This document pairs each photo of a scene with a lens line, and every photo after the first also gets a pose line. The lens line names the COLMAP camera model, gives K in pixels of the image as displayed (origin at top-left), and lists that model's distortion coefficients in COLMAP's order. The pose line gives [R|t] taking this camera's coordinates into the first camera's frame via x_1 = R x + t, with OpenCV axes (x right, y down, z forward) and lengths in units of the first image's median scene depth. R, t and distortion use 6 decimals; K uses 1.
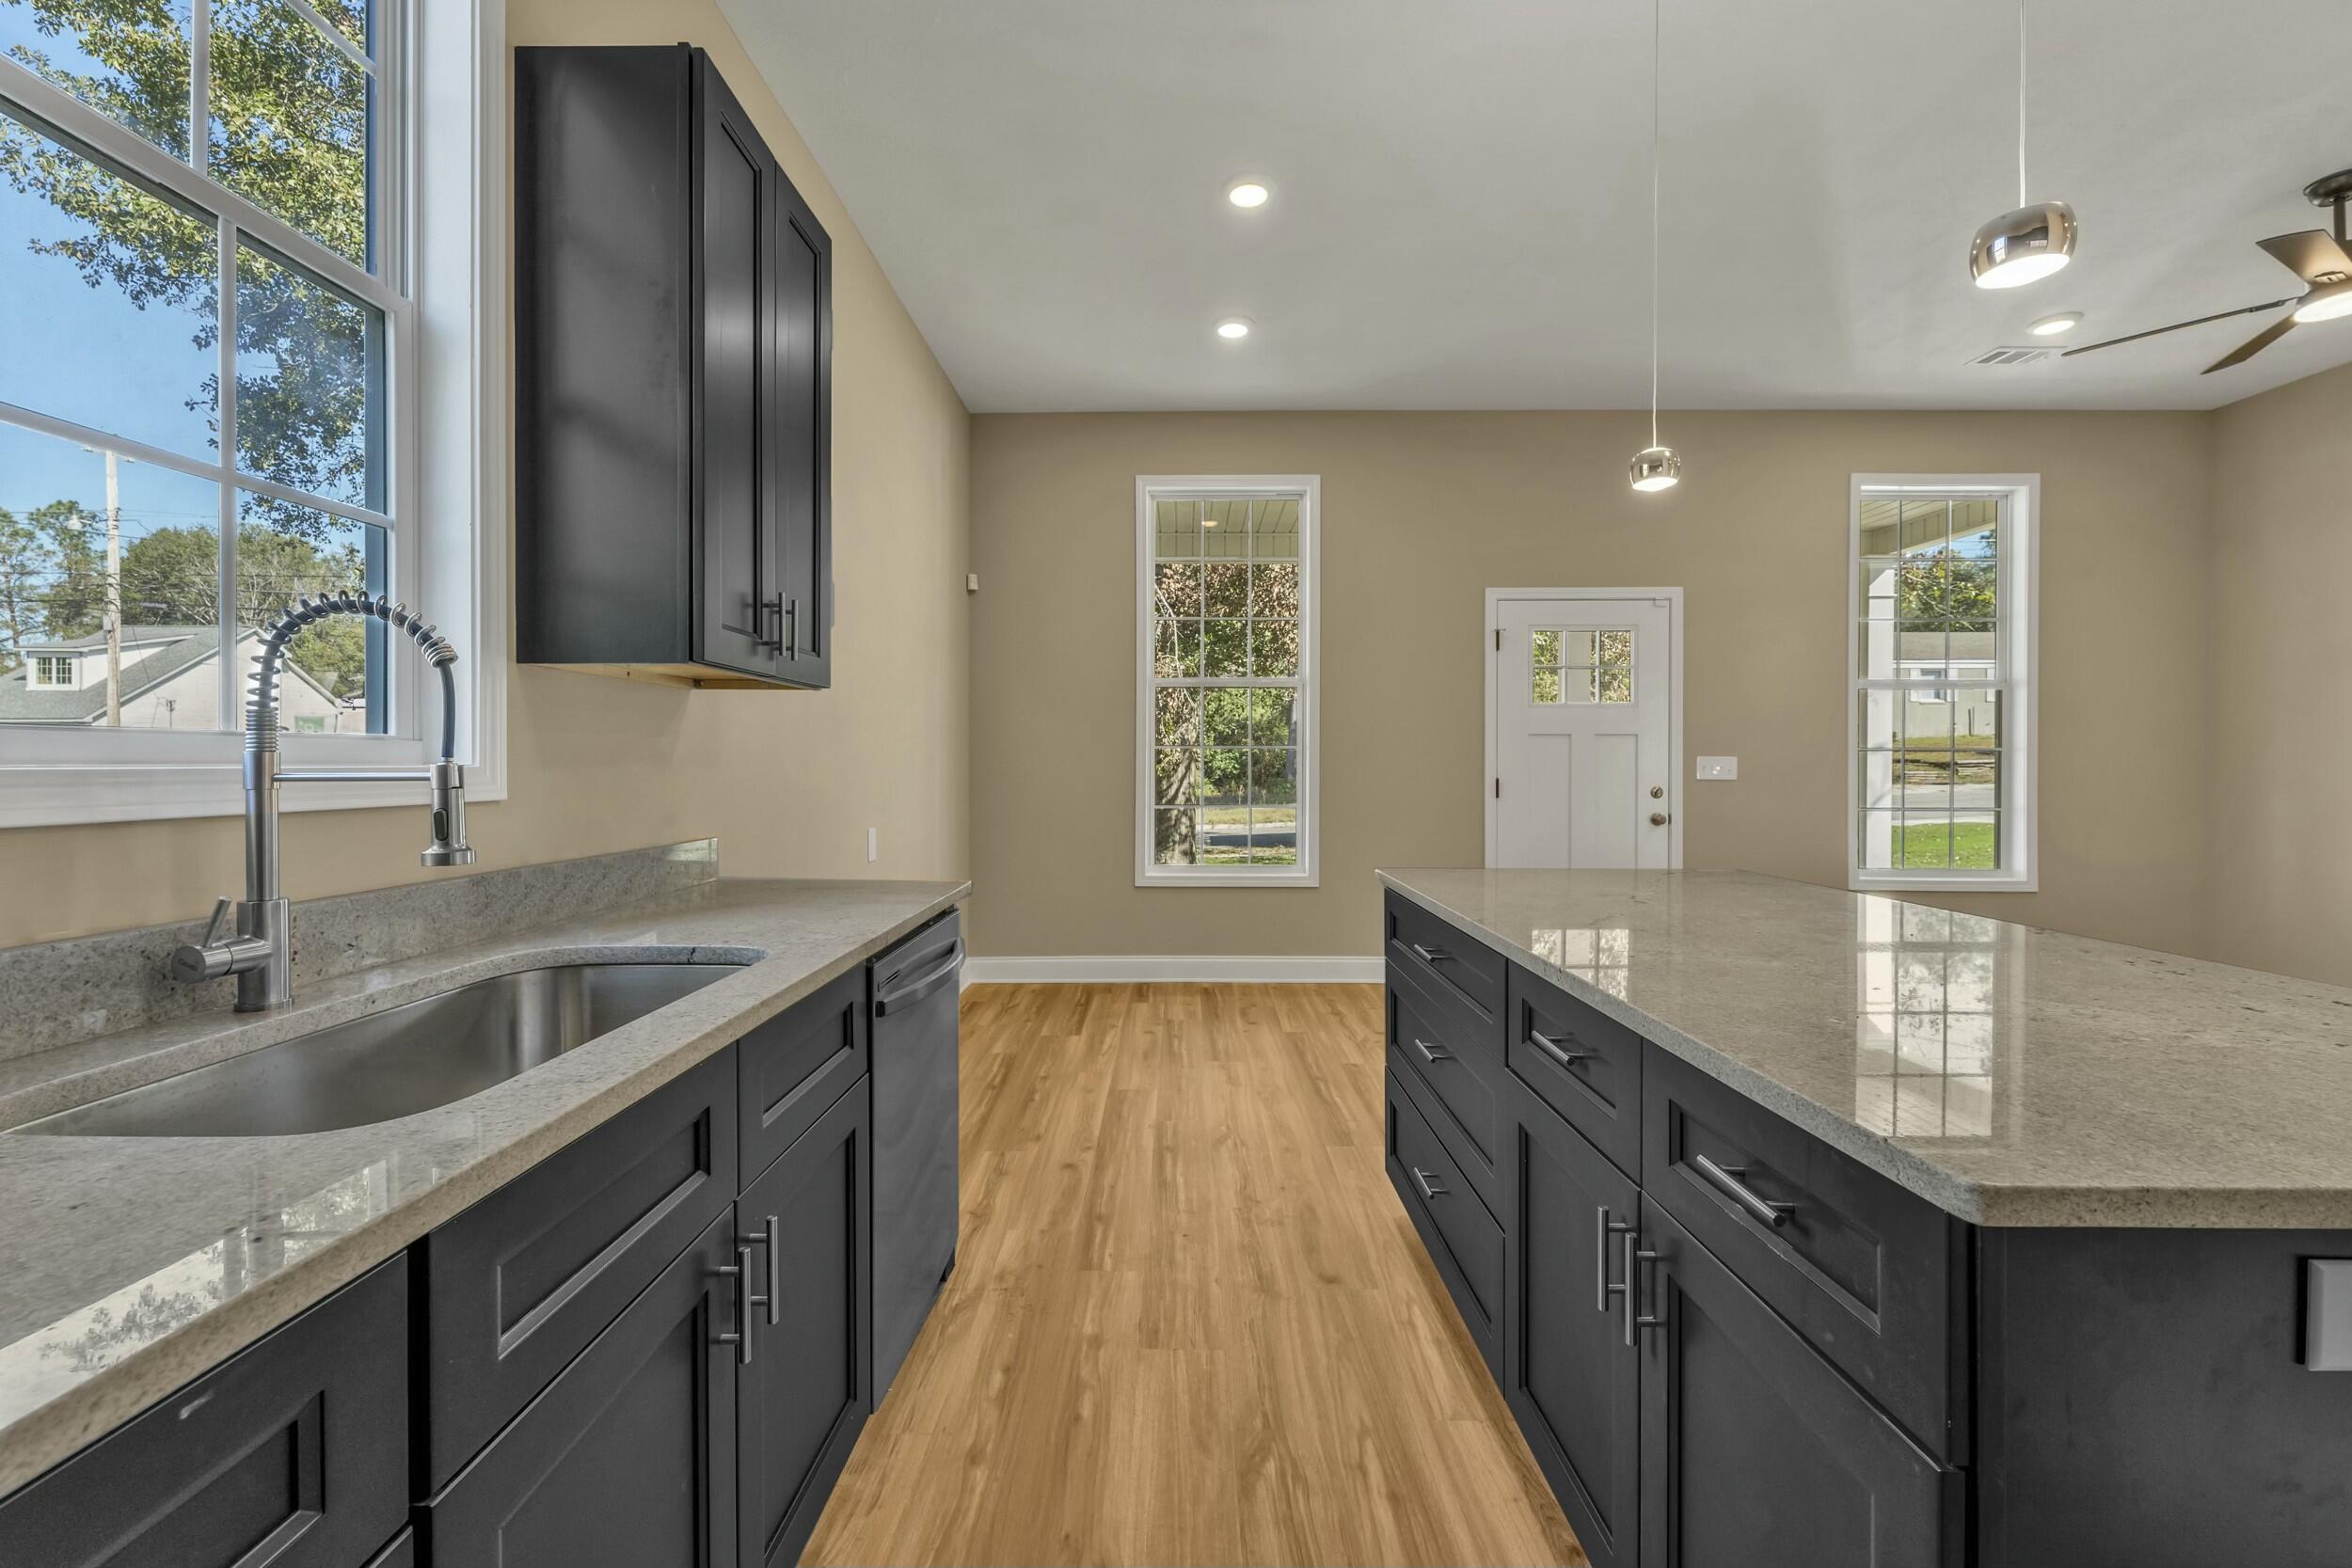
lens RADIAL K [[948.2, 0, 1177.9], [0, 948.2, 770.2], [0, 0, 1]] dist [0.003575, 0.000347]
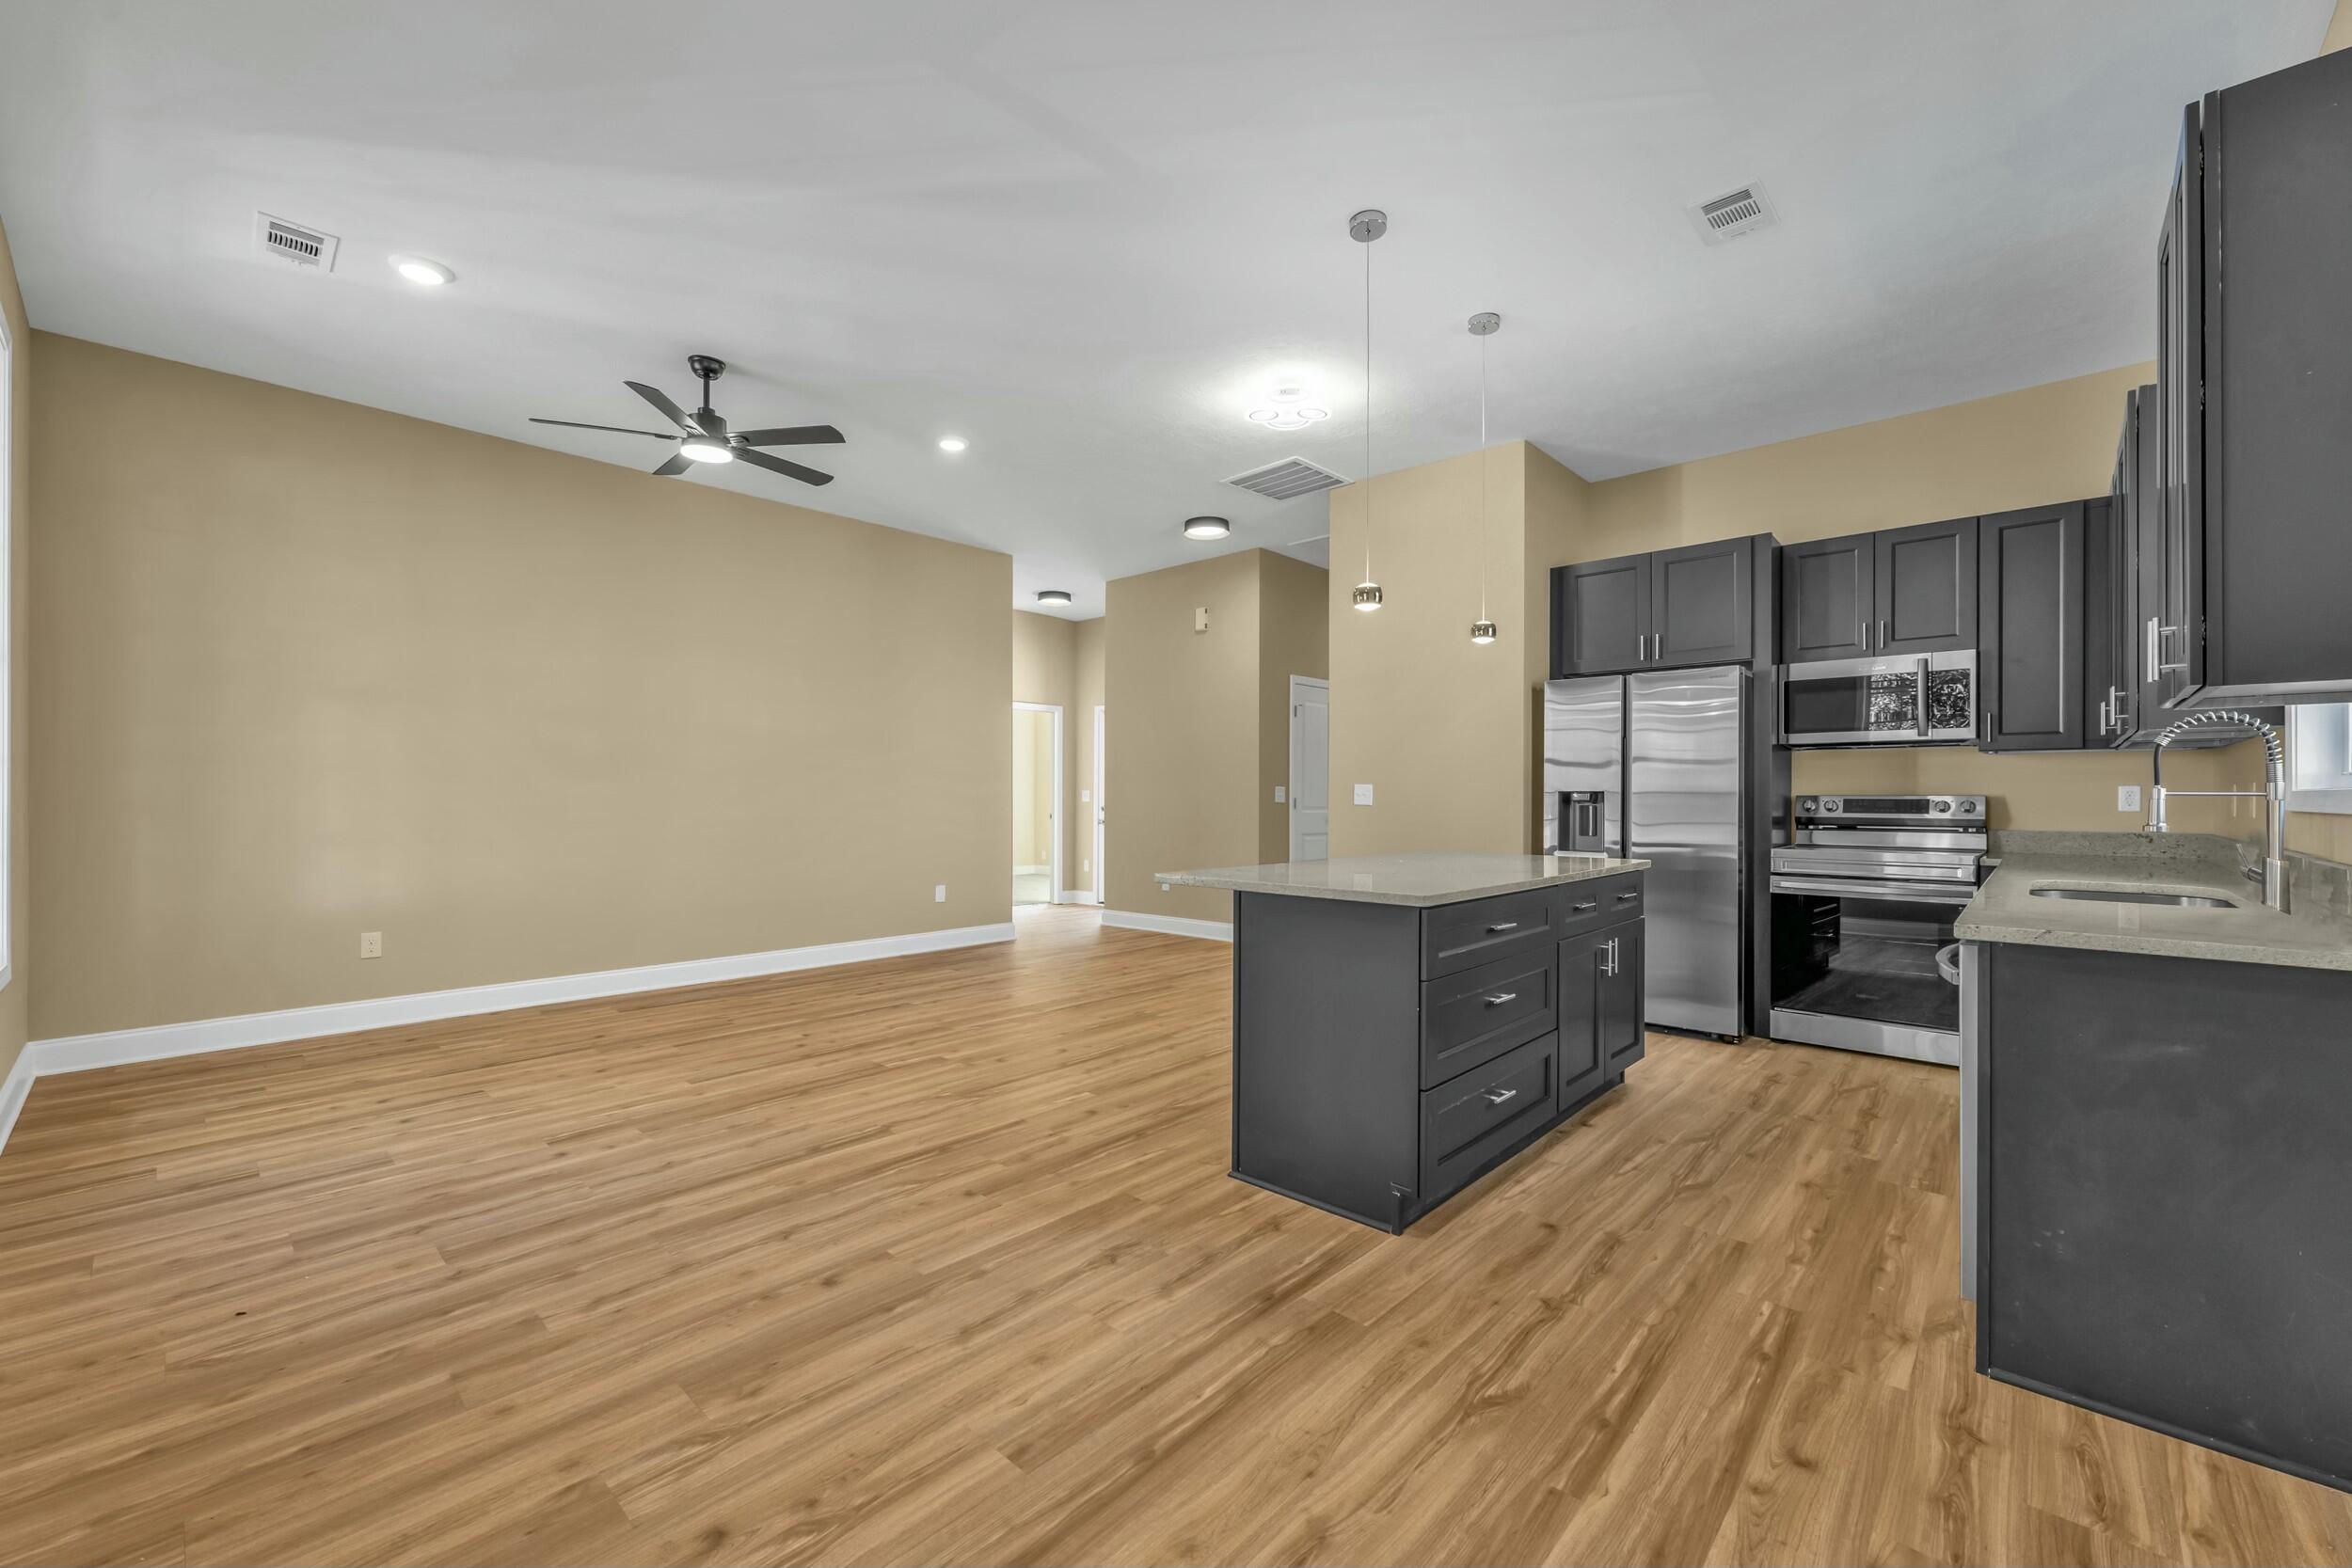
lens RADIAL K [[948.2, 0, 1181.3], [0, 948.2, 785.1], [0, 0, 1]] dist [0.003575, 0.000347]
pose [[-0.740806, 0.006346, 0.671689, -0.291979], [0.000919, 0.999964, -0.008433, 0.001384], [-0.671718, -0.005630, -0.740785, 2.169879]]
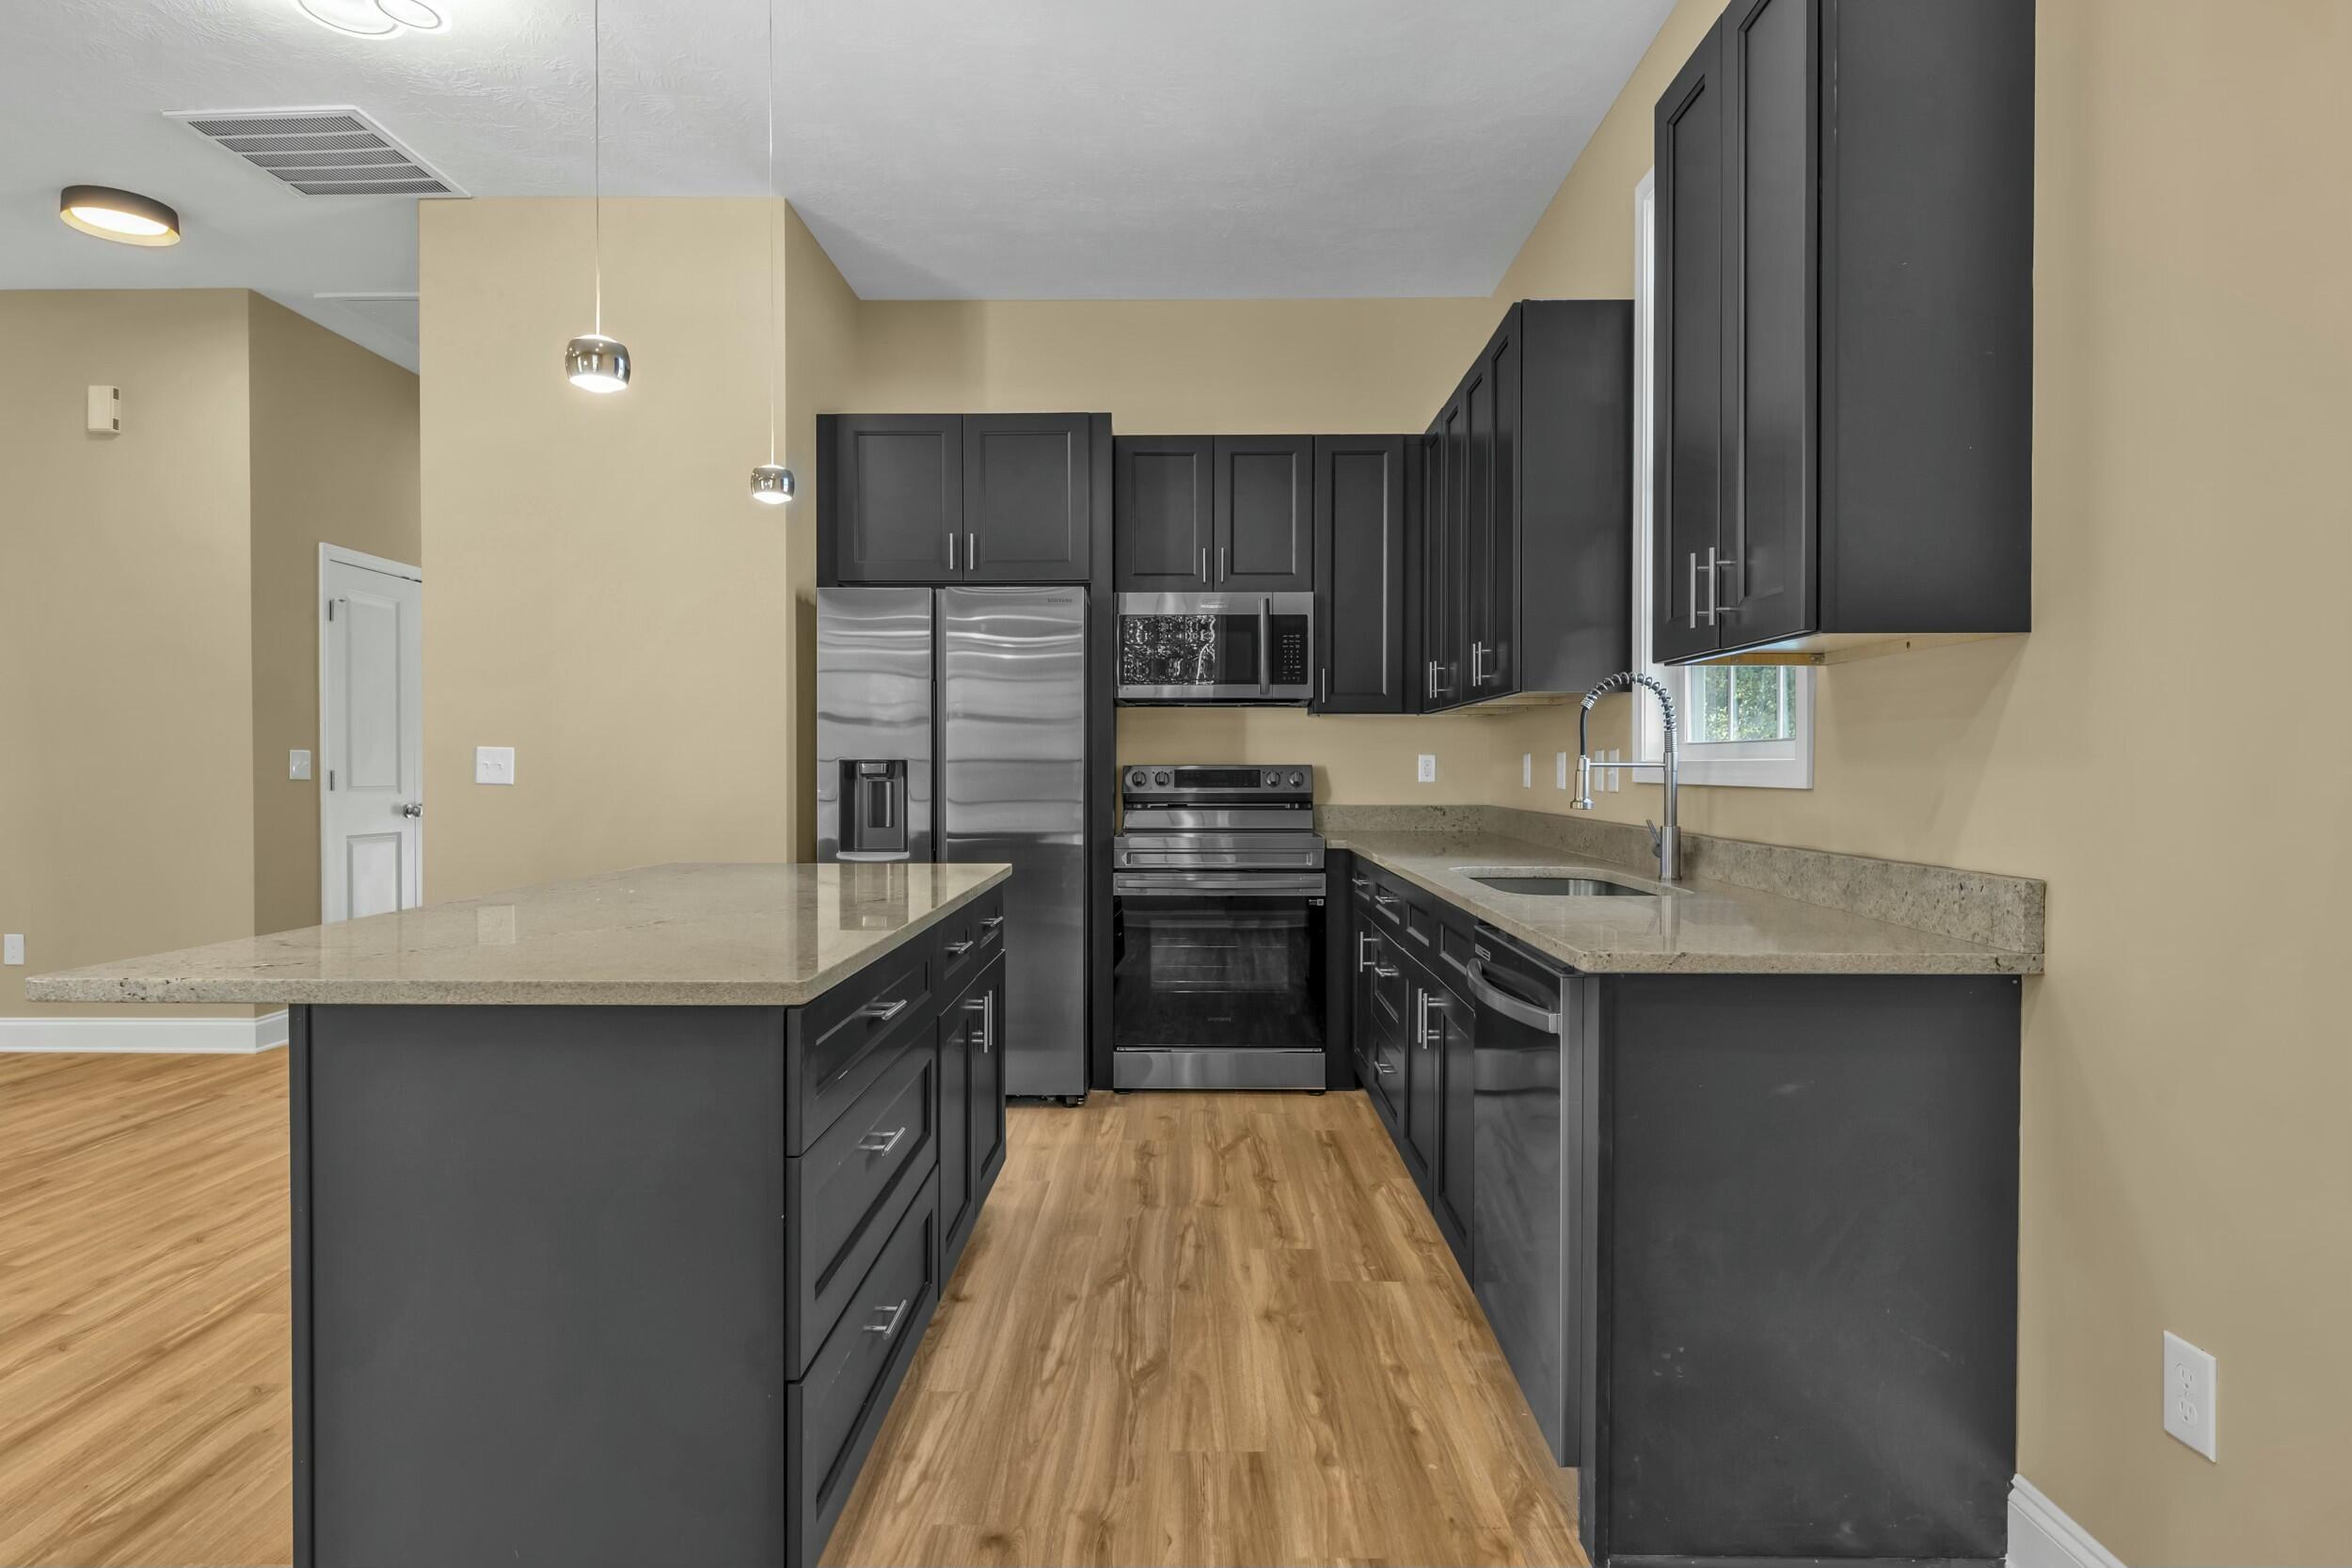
lens RADIAL K [[1288.2, 0, 1176.1], [0, 1288.2, 785.8], [0, 0, 1]] dist [0.000908, -0.001791]
pose [[-0.999961, 0.000251, 0.008798, 0.028102], [0.000427, 0.999800, 0.020019, -0.001881], [-0.008791, 0.020022, -0.999761, 1.870939]]
